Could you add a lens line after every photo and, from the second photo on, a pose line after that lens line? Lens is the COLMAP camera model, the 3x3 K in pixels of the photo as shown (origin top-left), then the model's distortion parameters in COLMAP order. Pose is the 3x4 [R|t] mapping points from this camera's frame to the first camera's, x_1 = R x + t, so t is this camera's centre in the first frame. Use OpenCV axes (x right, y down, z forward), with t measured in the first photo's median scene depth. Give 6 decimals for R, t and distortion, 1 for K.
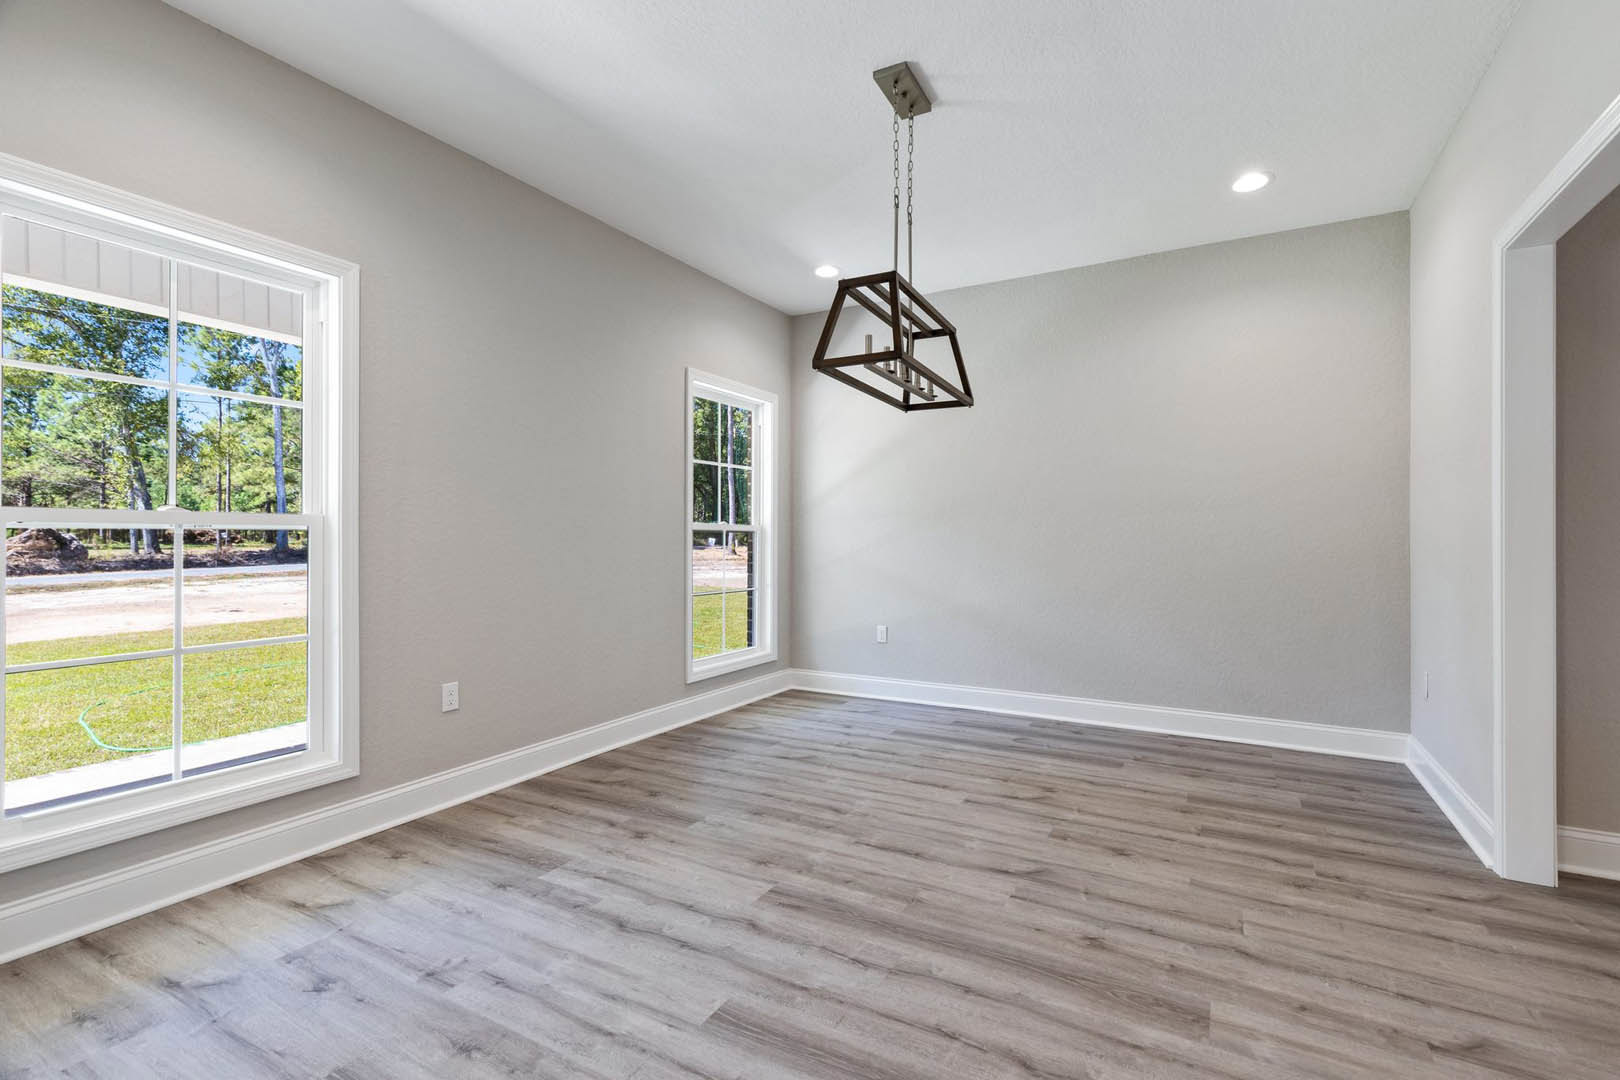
lens RADIAL K [[731.5, 0, 816.3], [0, 731.5, 532.4], [0, 0, 1]] dist [0.002902, 0.000390]
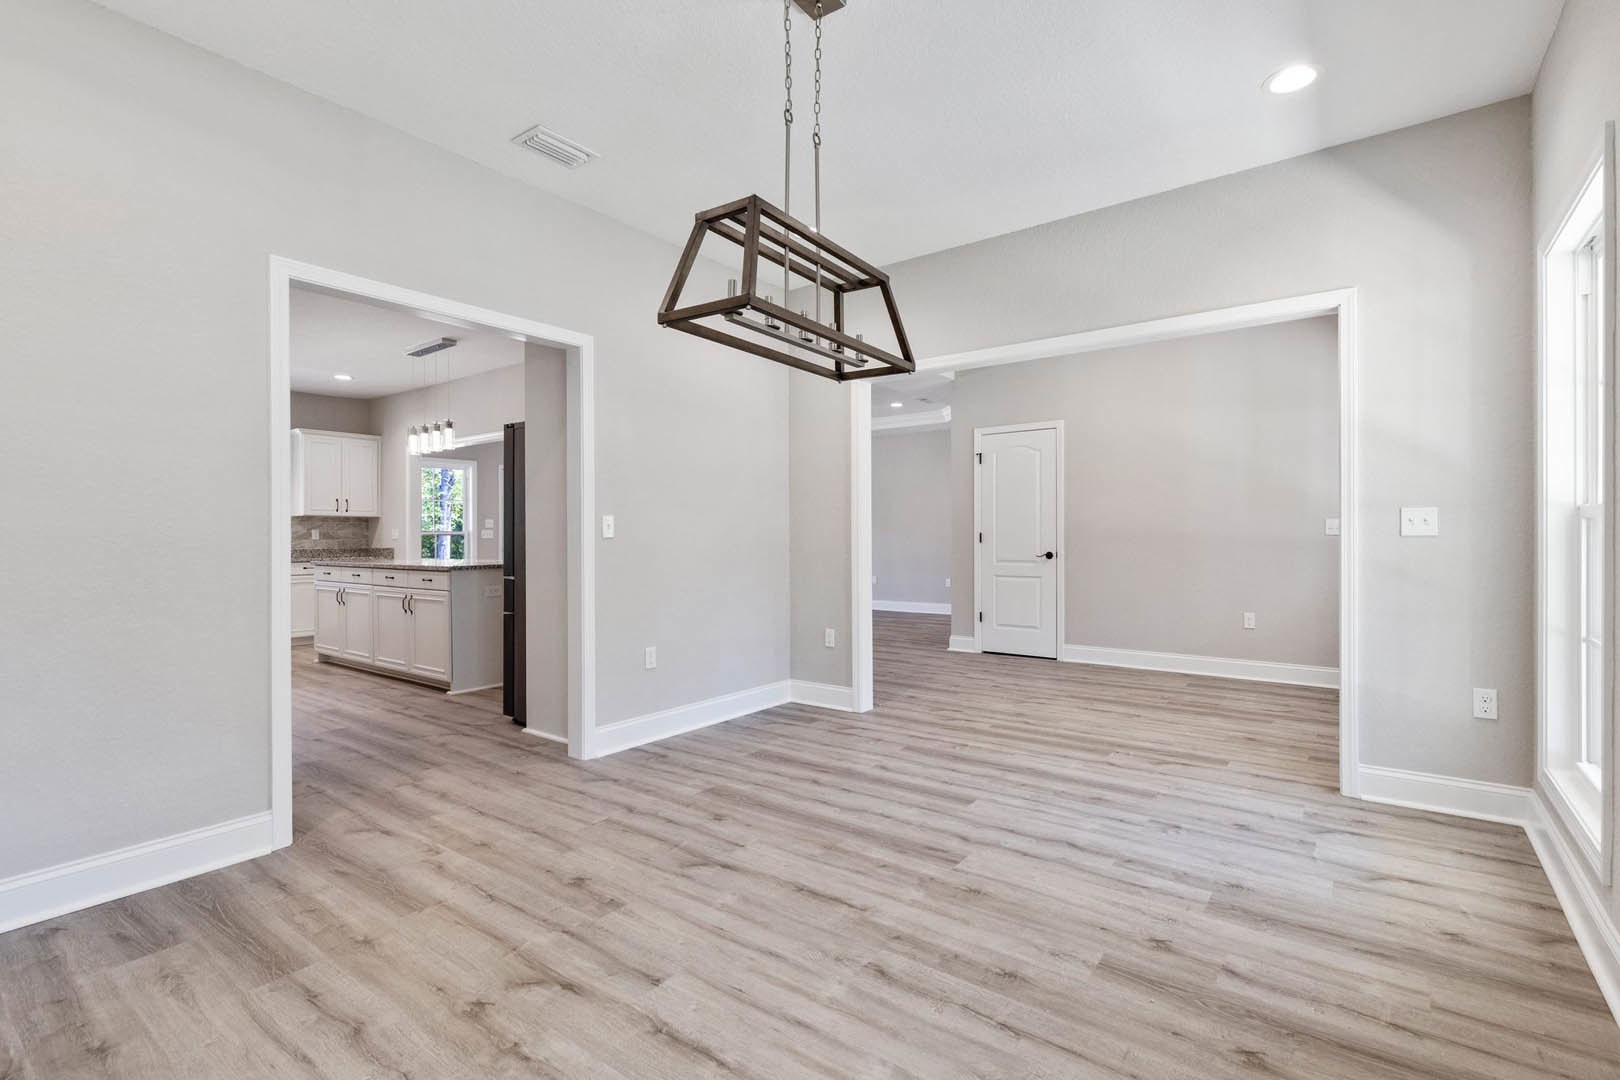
lens RADIAL K [[731.5, 0, 816.3], [0, 731.5, 532.4], [0, 0, 1]] dist [0.002902, 0.000390]
pose [[-0.991202, 0.006669, 0.132189, -0.002161], [0.005123, 0.999914, -0.012031, 0.013848], [-0.132258, -0.011248, -0.991152, 1.785209]]
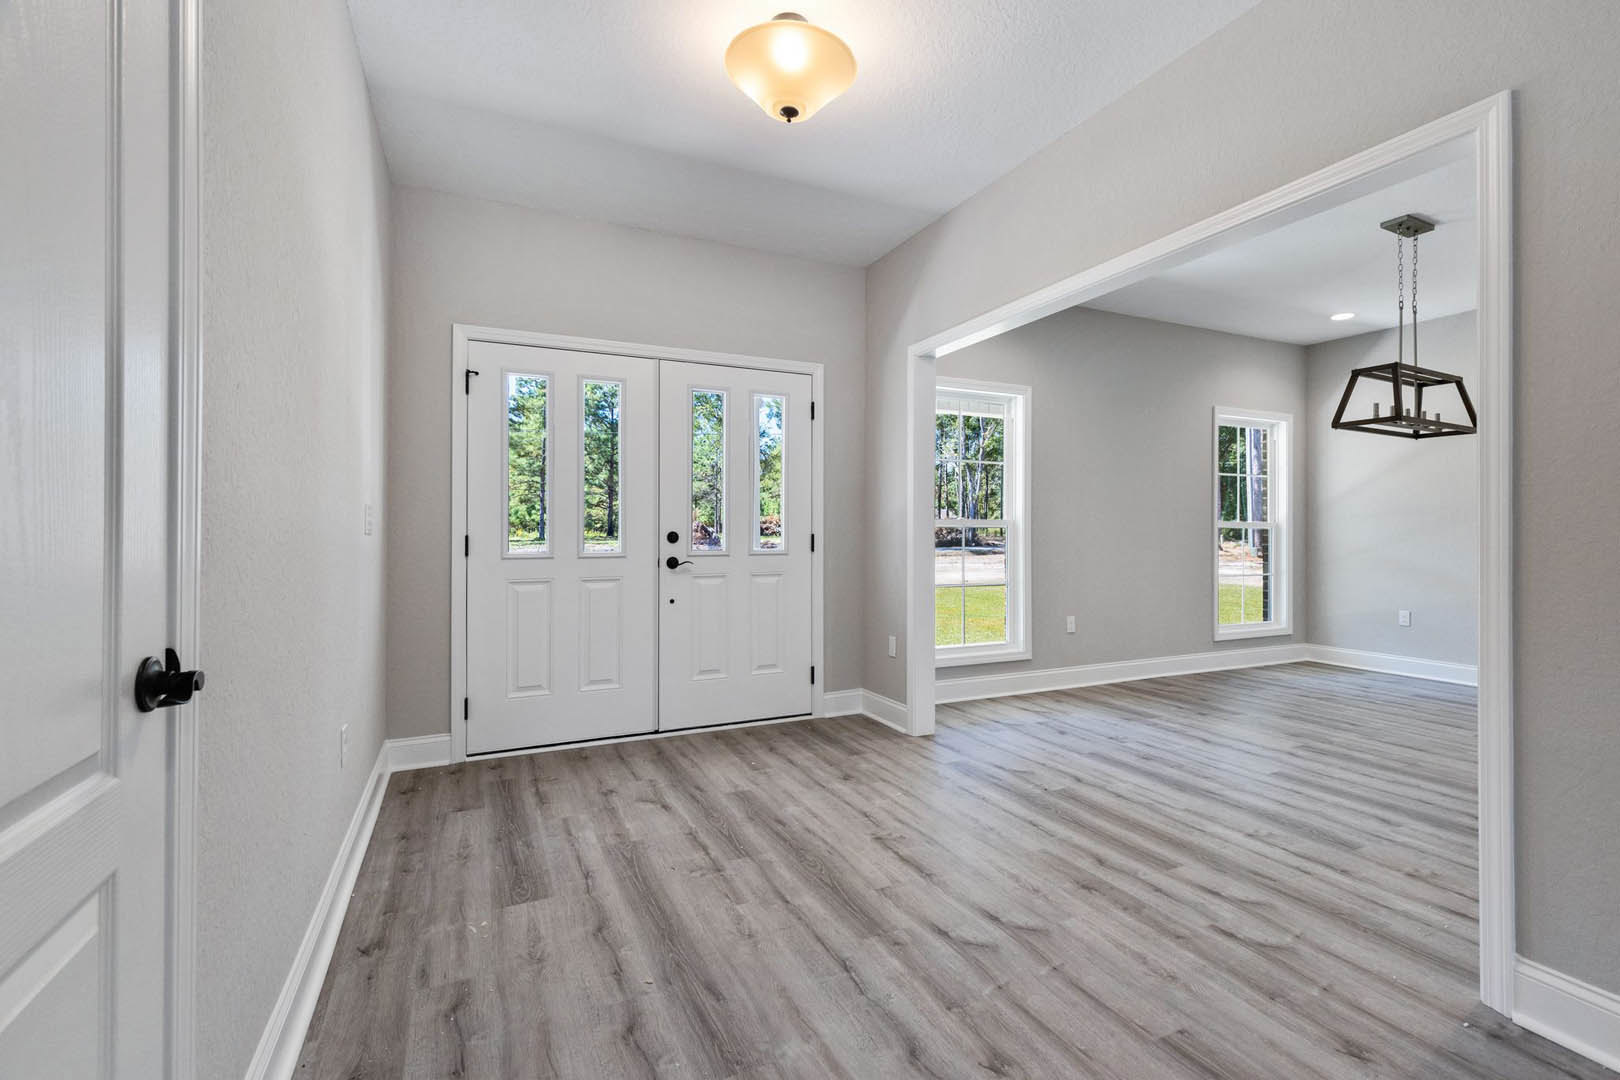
lens RADIAL K [[718.9, 0, 809.7], [0, 718.9, 524.6], [0, 0, 1]] dist [0.001021, -0.000129]
pose [[0.811112, -0.003021, -0.584883, -0.010499], [0.001437, 0.999994, -0.003172, -0.007333], [0.584889, 0.001732, 0.811111, -0.833161]]
